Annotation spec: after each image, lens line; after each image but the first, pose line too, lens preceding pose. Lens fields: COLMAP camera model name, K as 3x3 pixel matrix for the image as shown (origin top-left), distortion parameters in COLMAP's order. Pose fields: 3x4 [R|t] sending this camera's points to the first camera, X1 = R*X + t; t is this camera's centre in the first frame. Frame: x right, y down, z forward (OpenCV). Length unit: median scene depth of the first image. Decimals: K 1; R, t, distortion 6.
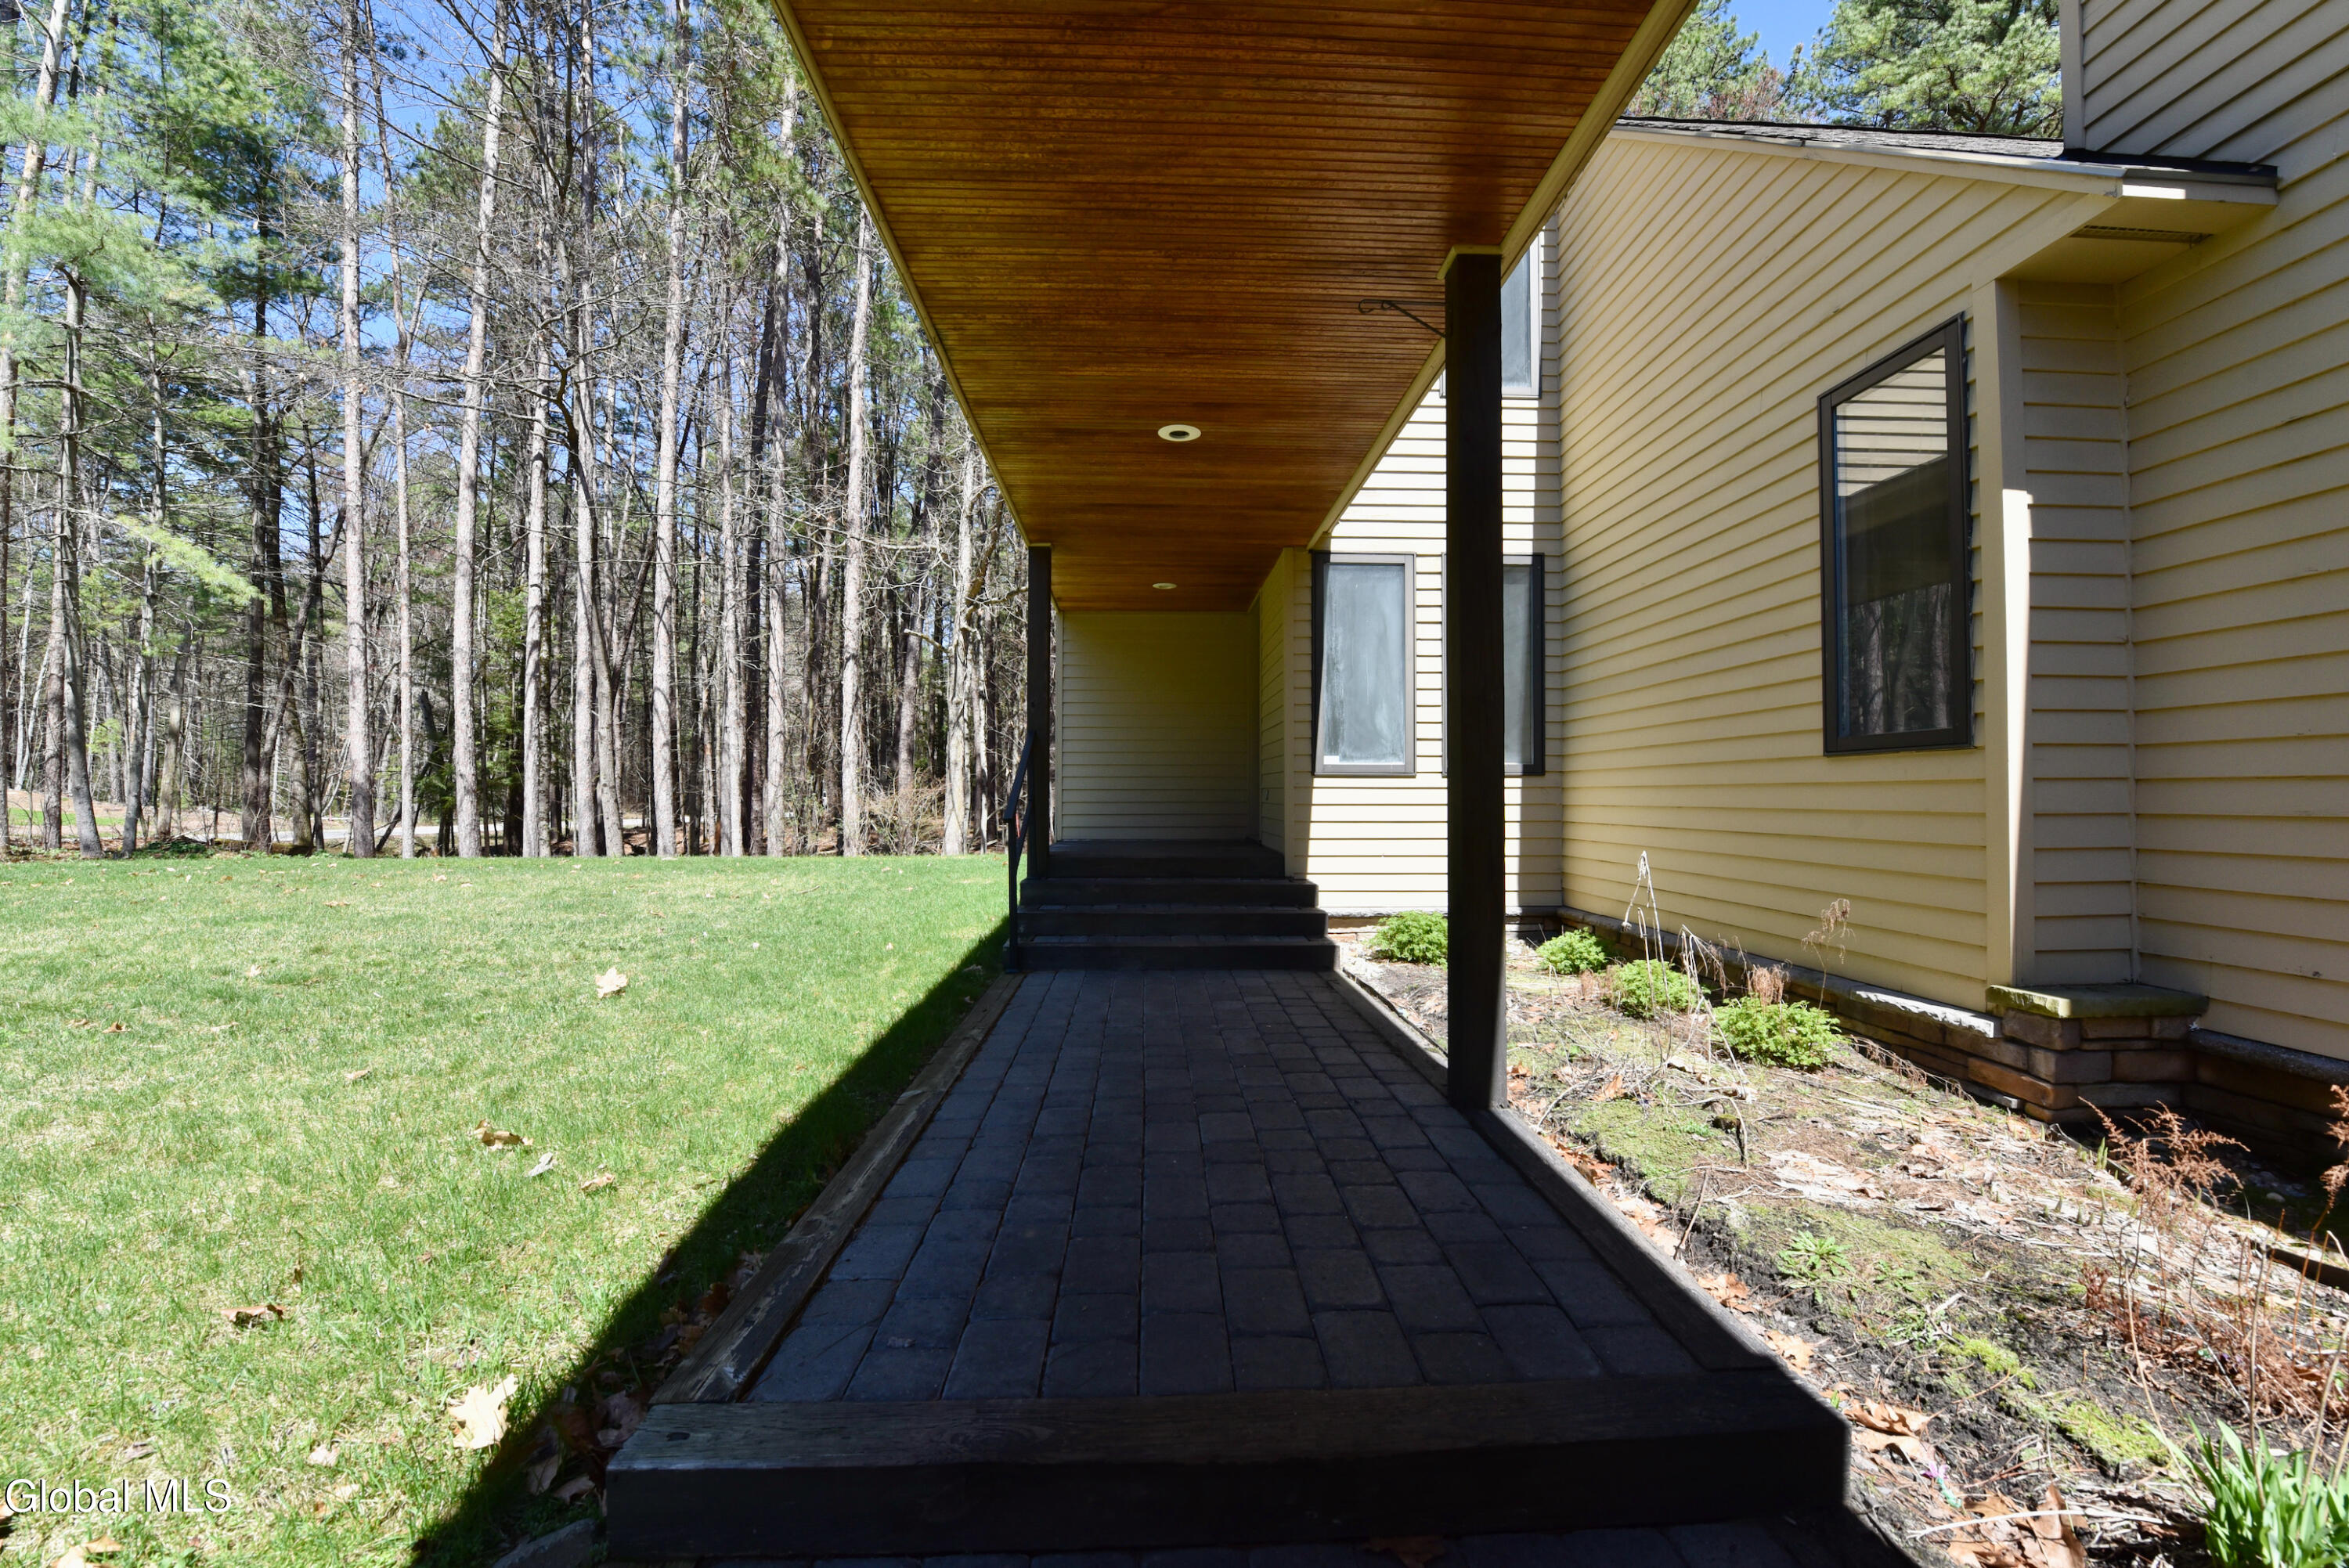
lens RADIAL K [[959.9, 0, 1170.8], [0, 959.9, 786.9], [0, 0, 1]] dist [-0.017687, -0.000438]
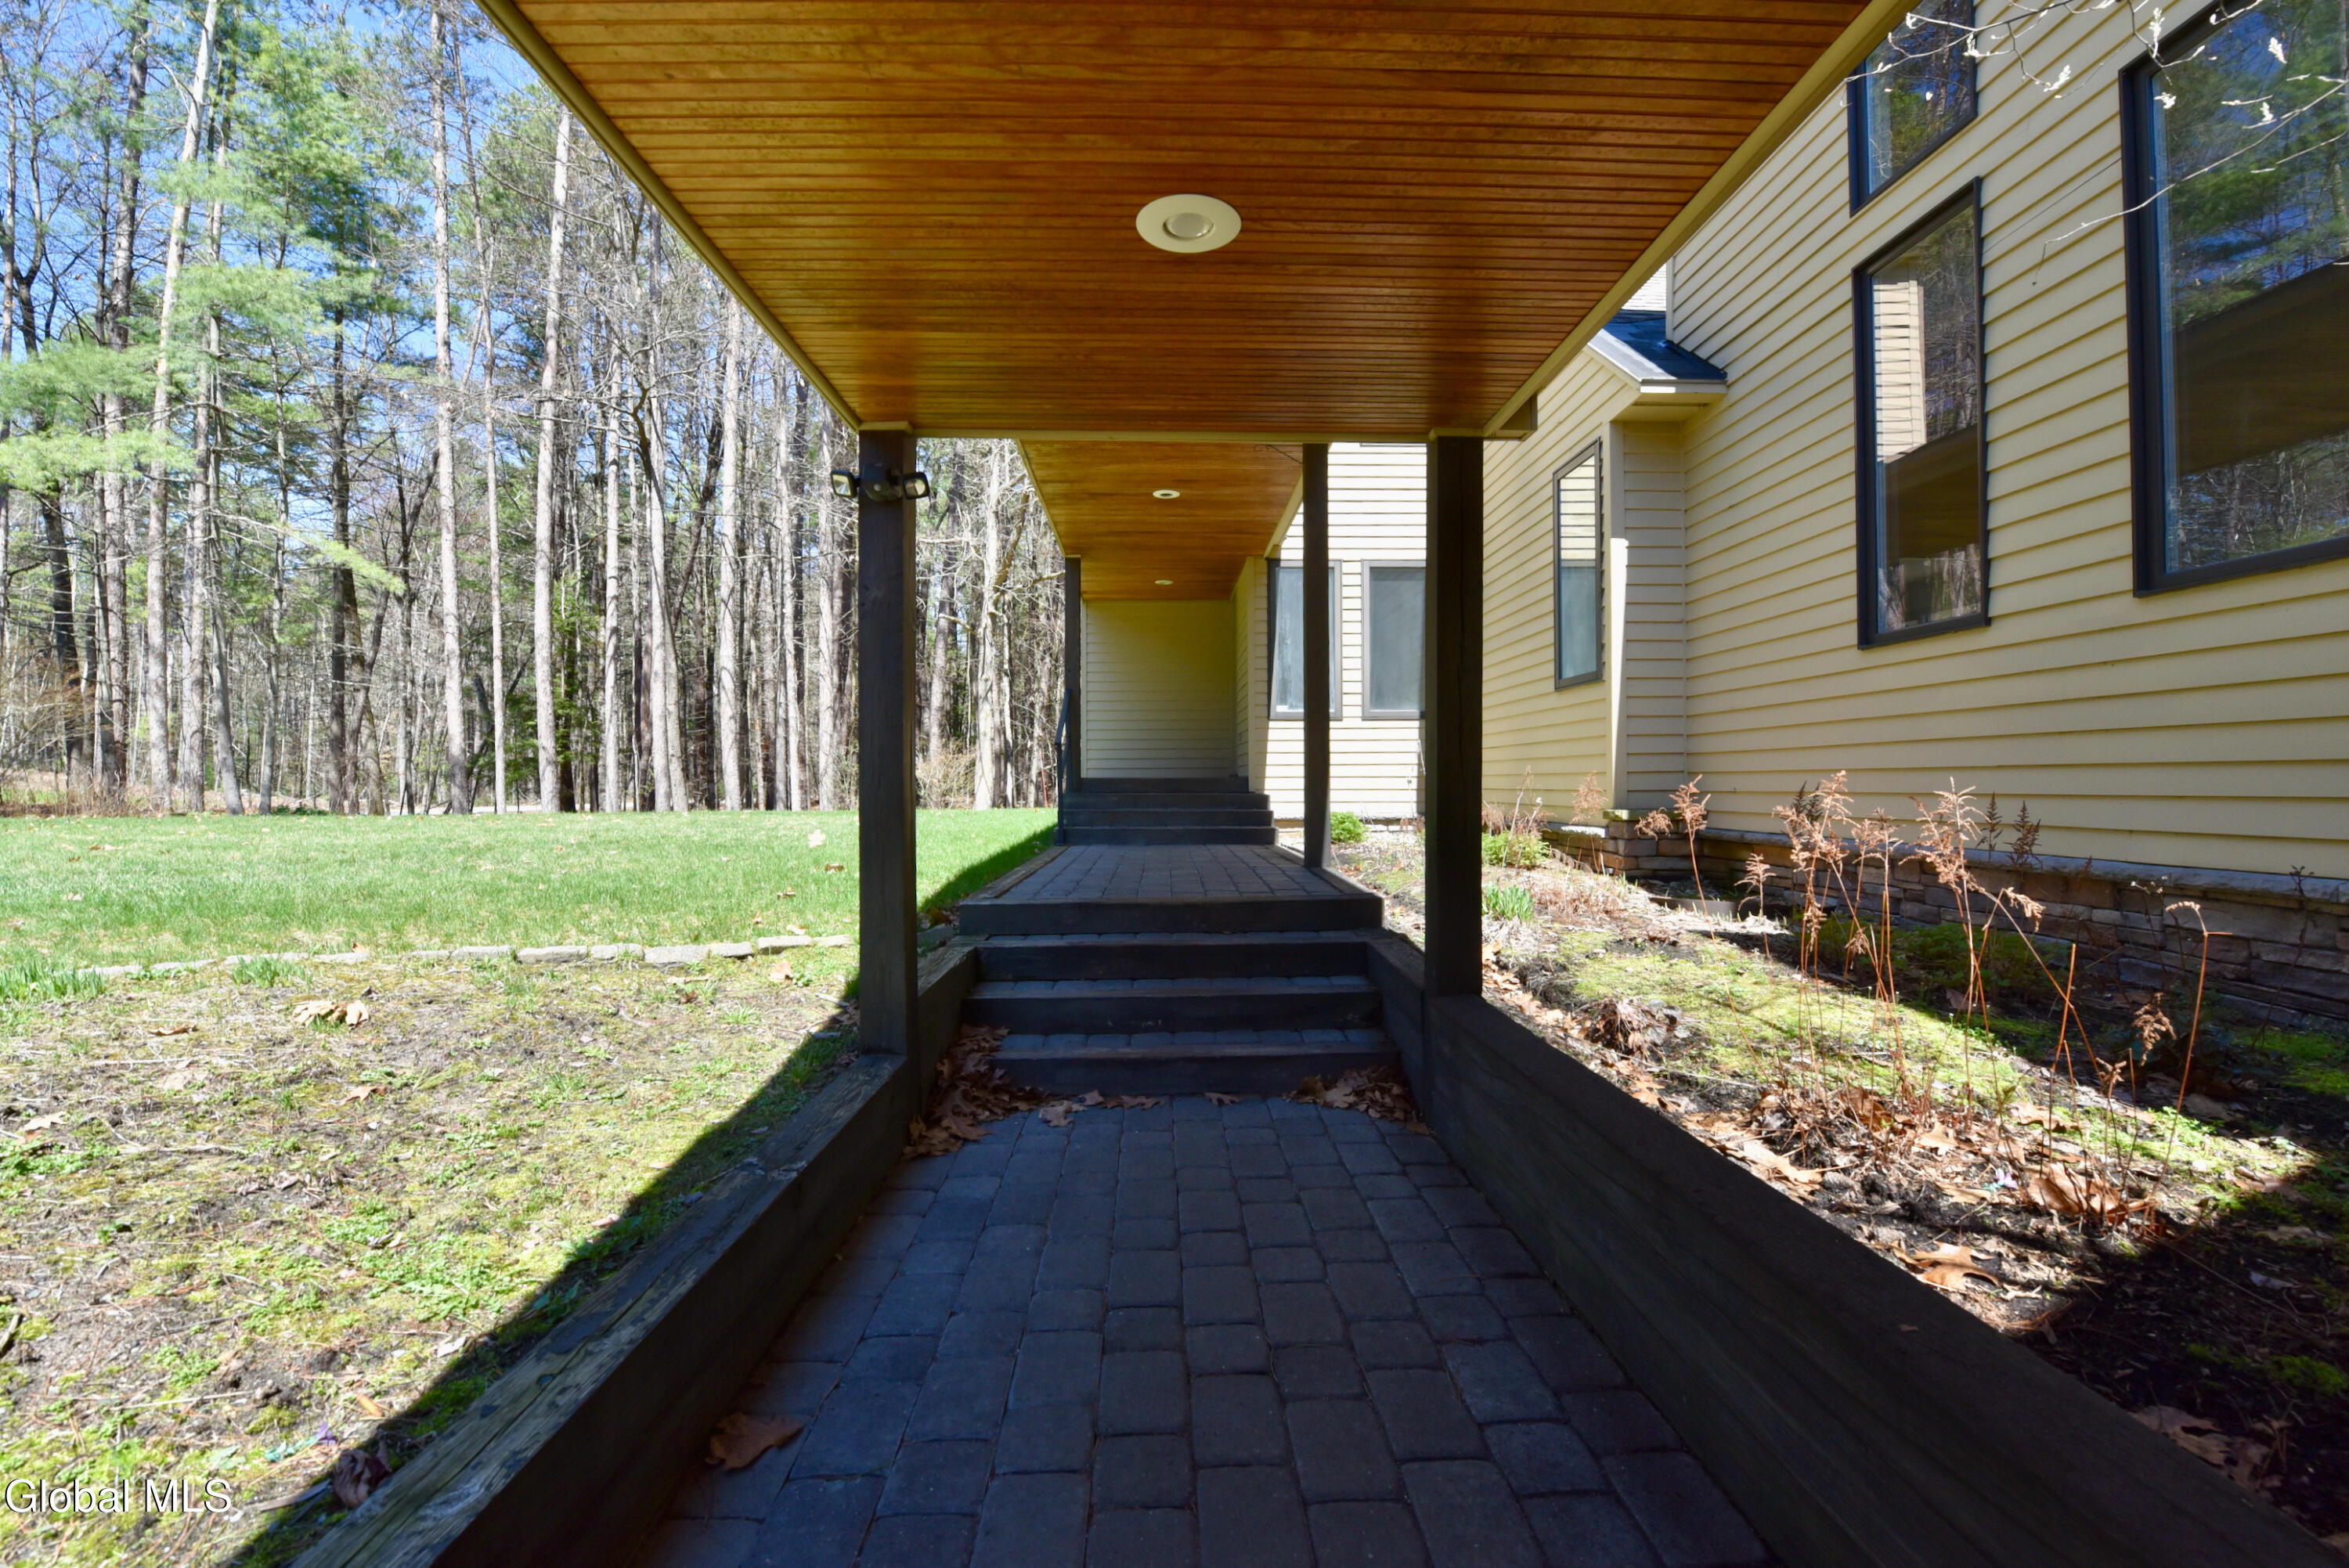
lens RADIAL K [[959.9, 0, 1170.8], [0, 959.9, 786.9], [0, 0, 1]] dist [-0.017687, -0.000438]
pose [[0.999895, -0.005397, -0.013435, 0.023696], [0.005662, 0.999789, 0.019756, 0.057060], [0.013326, -0.019830, 0.999715, -0.398137]]
